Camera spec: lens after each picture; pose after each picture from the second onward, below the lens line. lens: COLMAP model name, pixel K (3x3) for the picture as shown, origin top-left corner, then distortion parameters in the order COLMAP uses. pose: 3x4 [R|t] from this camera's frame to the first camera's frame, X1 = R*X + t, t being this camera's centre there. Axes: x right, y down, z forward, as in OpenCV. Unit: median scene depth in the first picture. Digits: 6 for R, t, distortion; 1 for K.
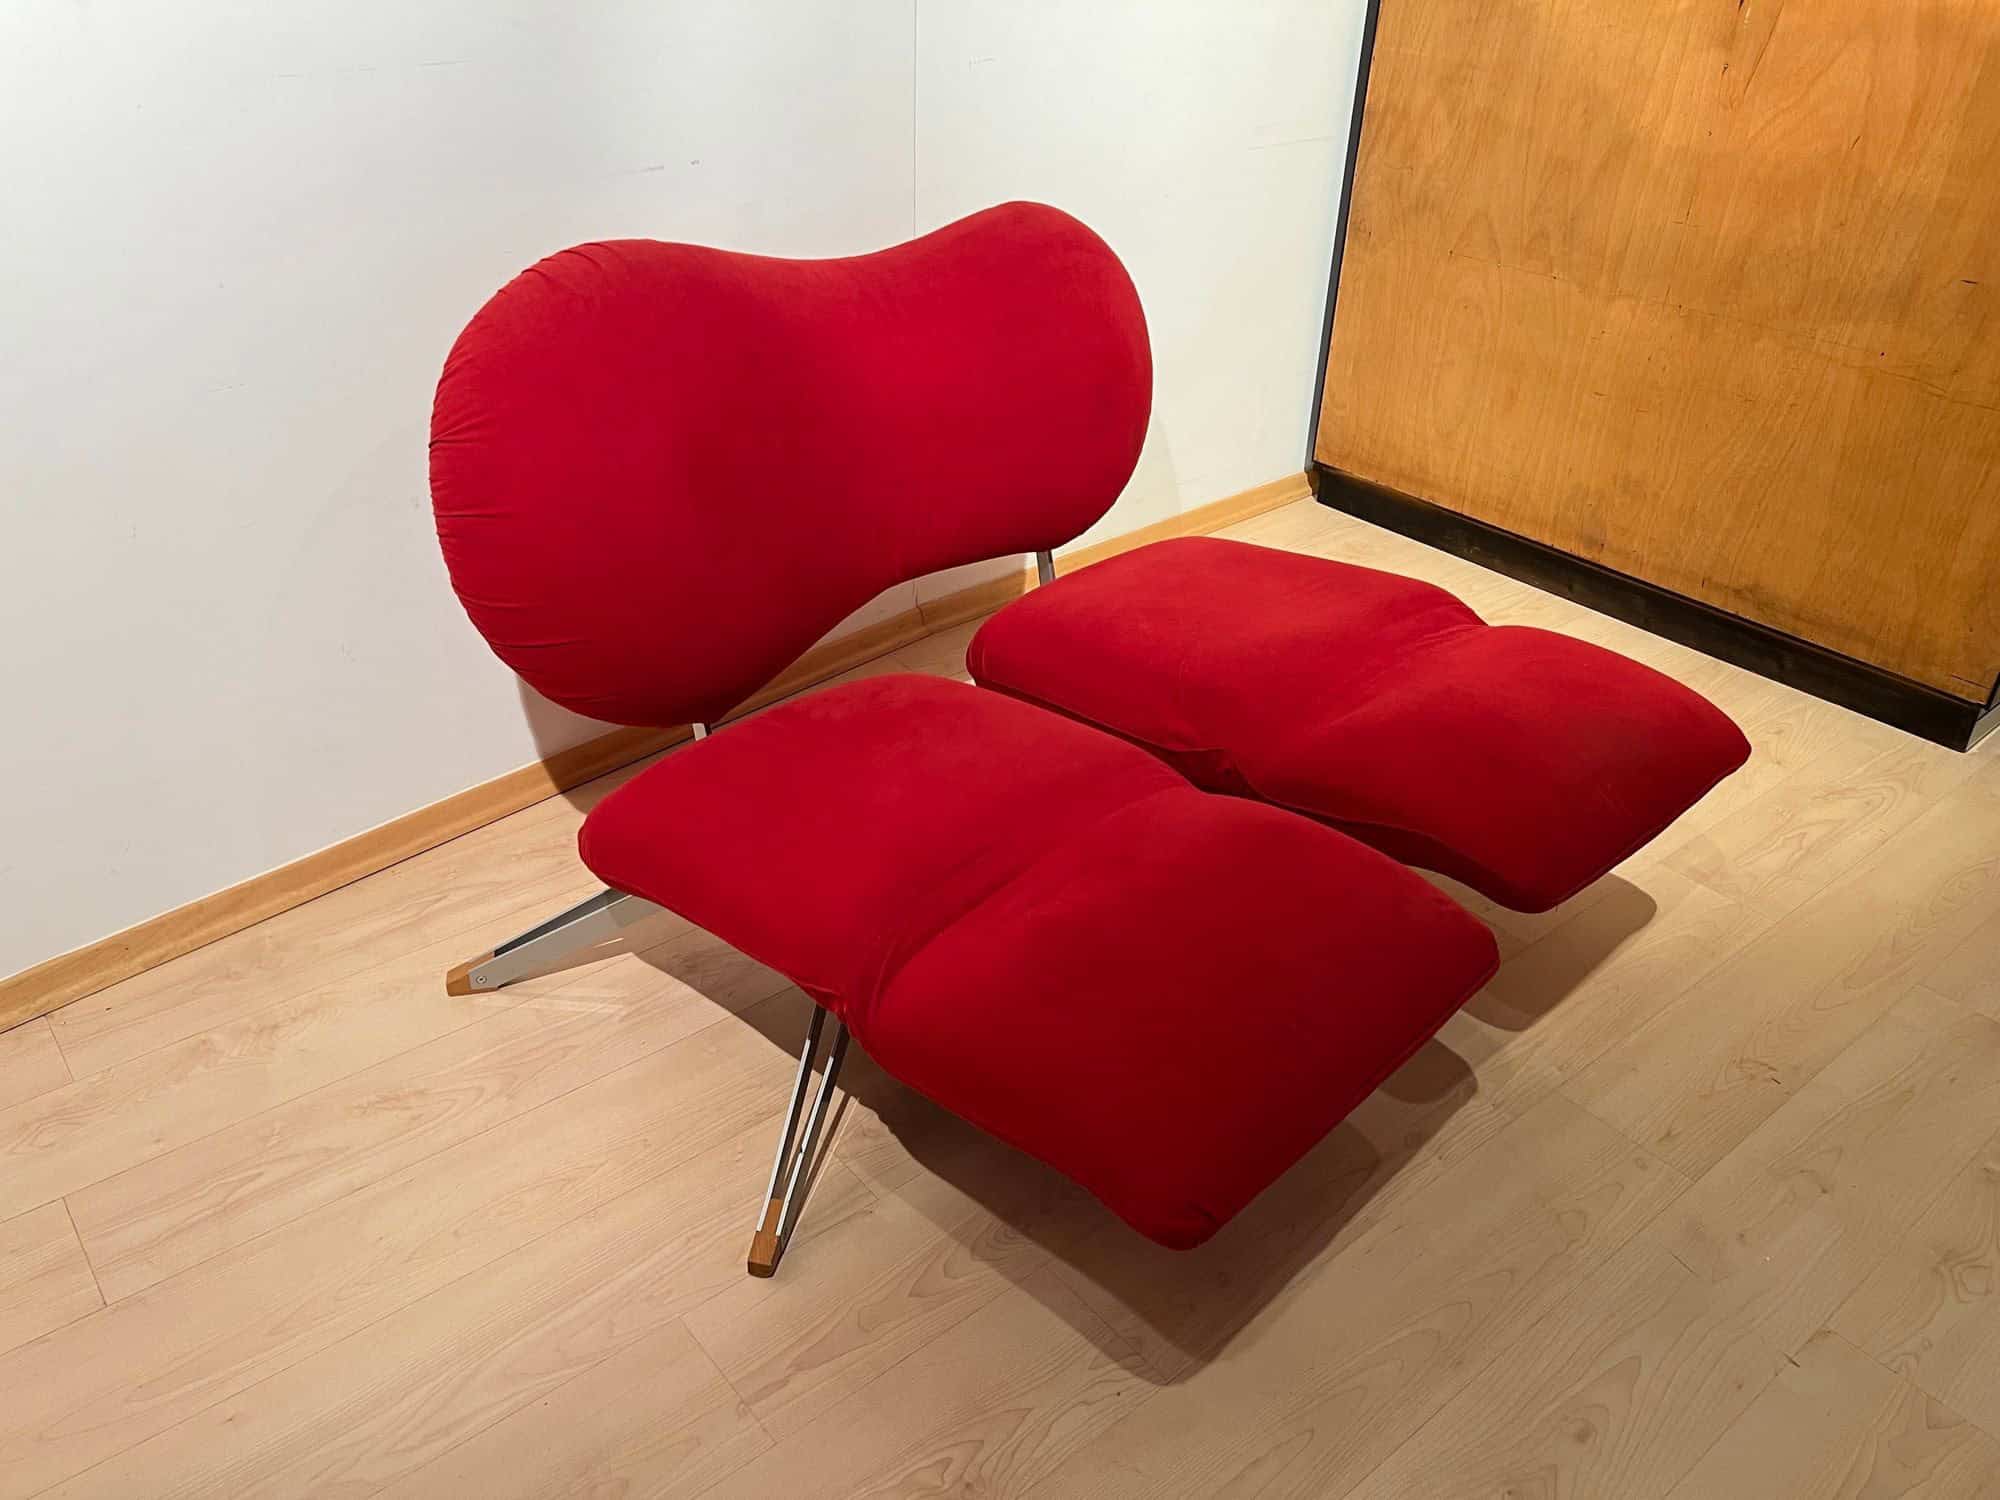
lens RADIAL K [[1503.7, 0, 1000.0], [0, 1503.7, 750.0], [0, 0, 1]] dist [0.044526, -0.059273]
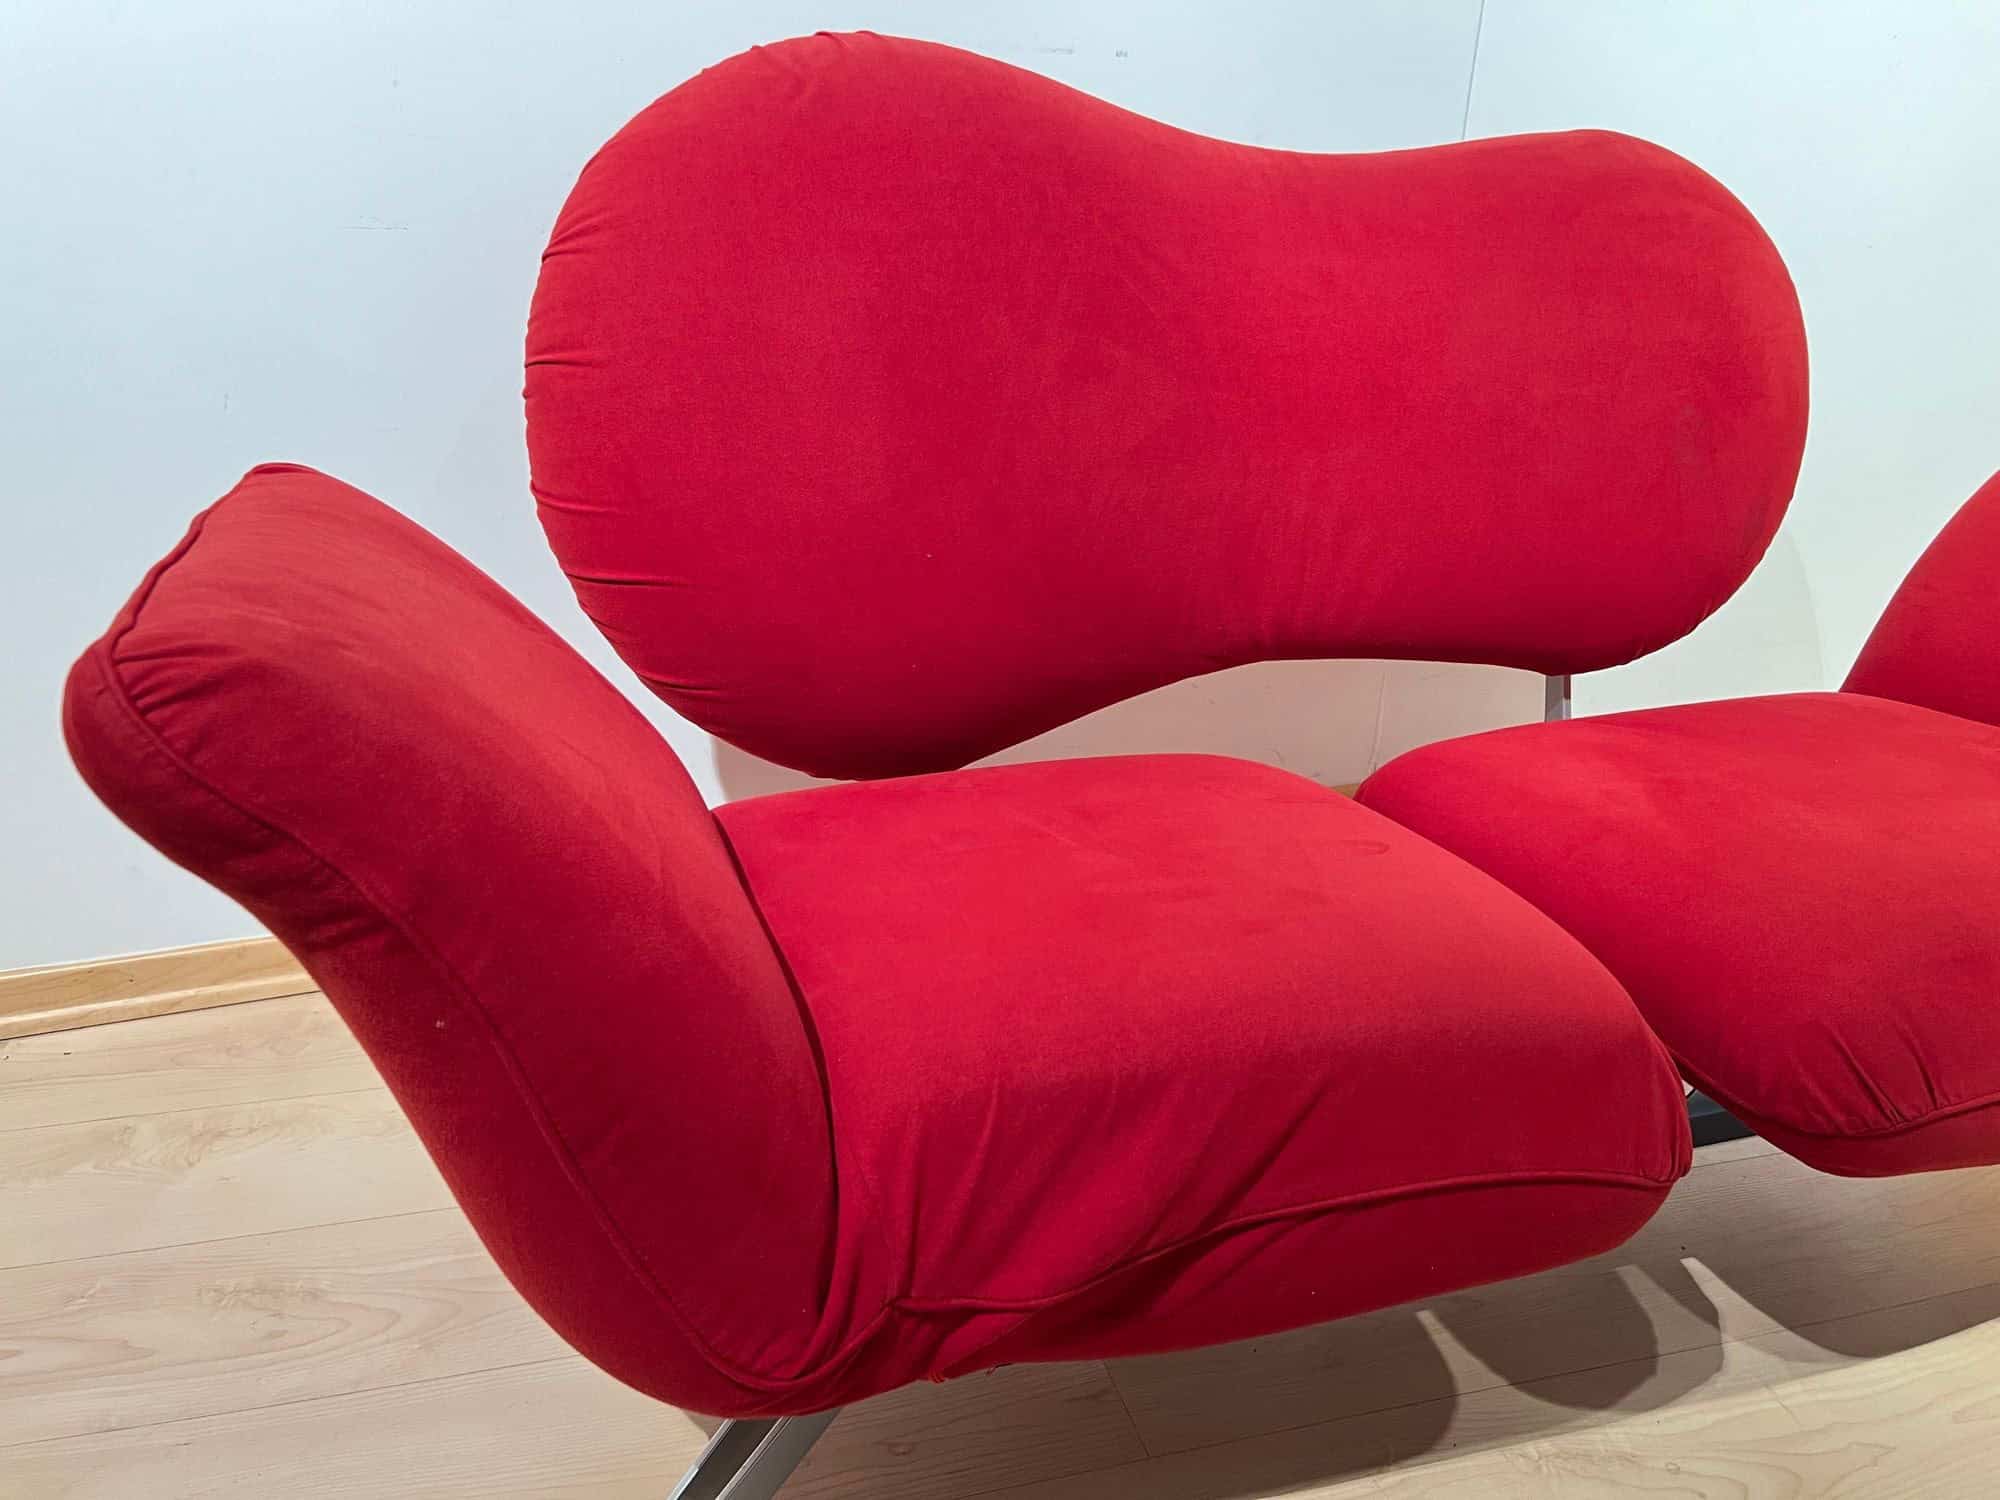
lens RADIAL K [[1503.7, 0, 1000.0], [0, 1503.7, 750.0], [0, 0, 1]] dist [0.044526, -0.059273]
pose [[0.916500, 0.150119, -0.370800, 0.048369], [-0.216738, 0.965423, -0.144855, 0.031606], [0.336233, 0.213126, 0.917347, 0.360103]]
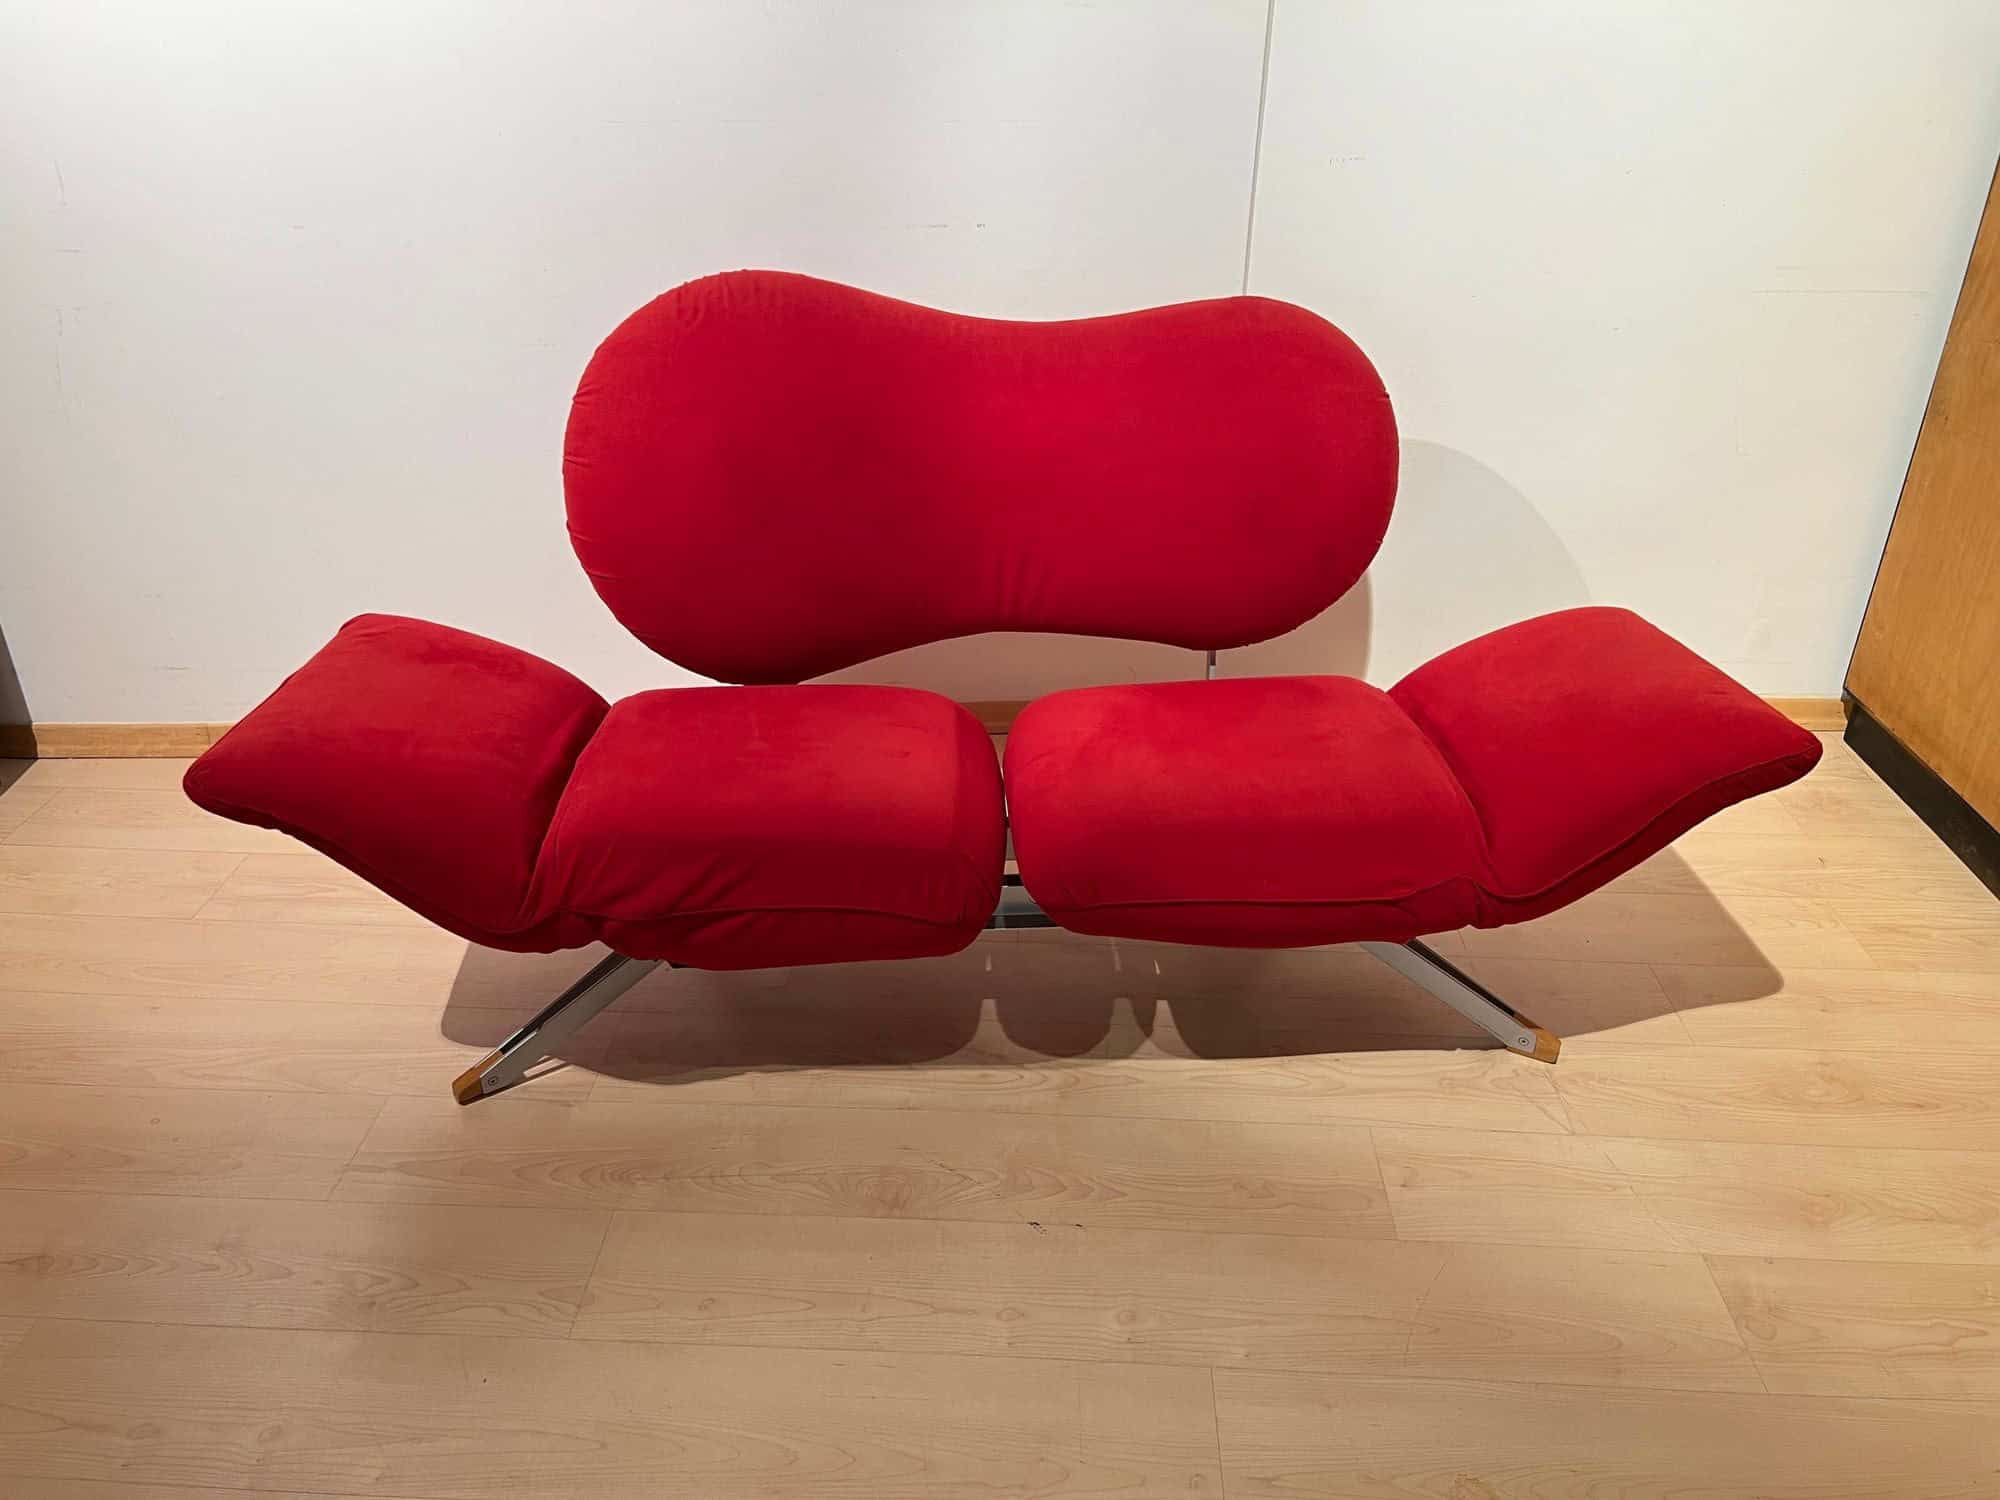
lens RADIAL K [[1506.2, 0, 990.2], [0, 1506.2, 758.8], [0, 0, 1]] dist [0.036007, -0.046649]
pose [[0.743699, 0.299164, -0.597840, 0.514123], [-0.332864, 0.941254, 0.056937, -0.075298], [0.579753, 0.156655, 0.799591, 0.157752]]
